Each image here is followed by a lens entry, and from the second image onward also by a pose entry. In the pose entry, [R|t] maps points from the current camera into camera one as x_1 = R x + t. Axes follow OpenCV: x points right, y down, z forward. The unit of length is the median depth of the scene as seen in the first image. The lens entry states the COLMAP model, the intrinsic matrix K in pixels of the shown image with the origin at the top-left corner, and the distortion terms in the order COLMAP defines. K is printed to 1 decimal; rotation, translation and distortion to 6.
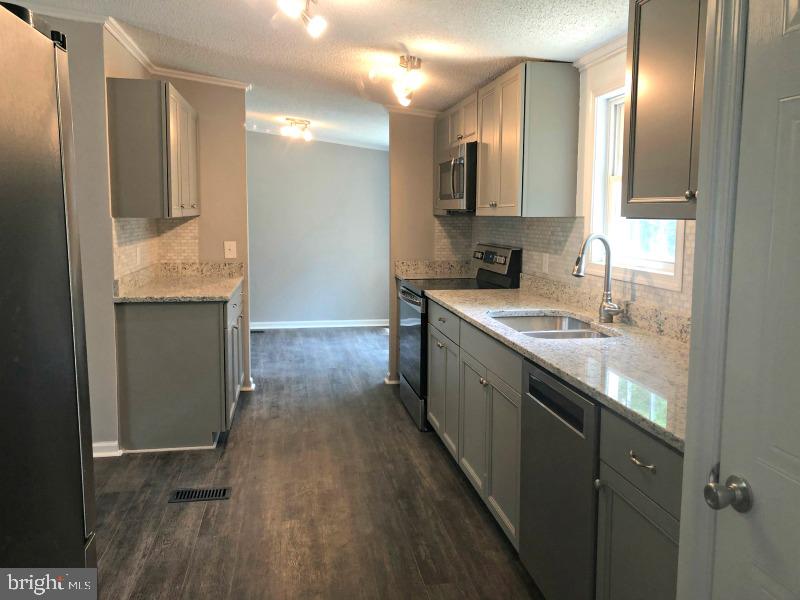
lens RADIAL K [[675.8, 0, 398.8], [0, 675.8, 286.2], [0, 0, 1]] dist [0.115328, -0.218581]
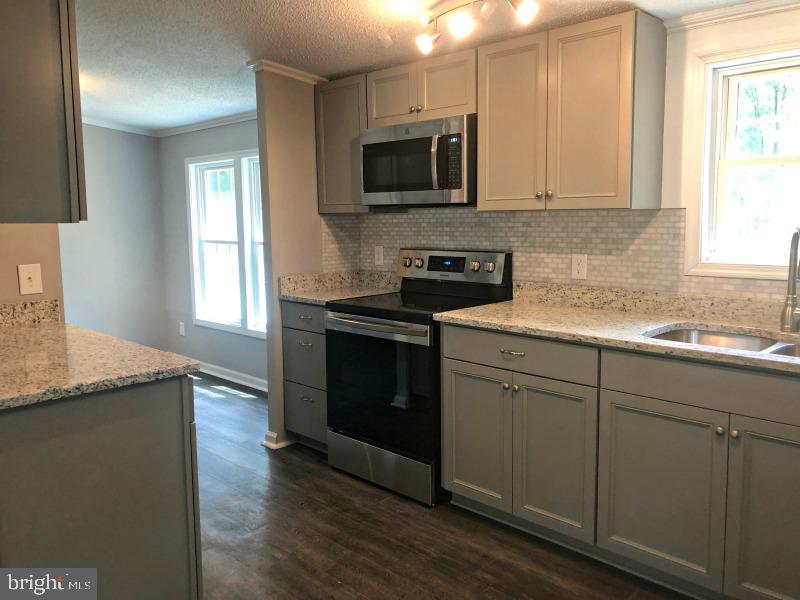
lens RADIAL K [[675.8, 0, 398.8], [0, 675.8, 286.2], [0, 0, 1]] dist [0.115328, -0.218581]
pose [[0.809089, -0.080374, 0.582164, -0.423045], [0.081359, 0.996384, 0.024489, -0.046088], [-0.582028, 0.027551, 0.812702, 0.440526]]
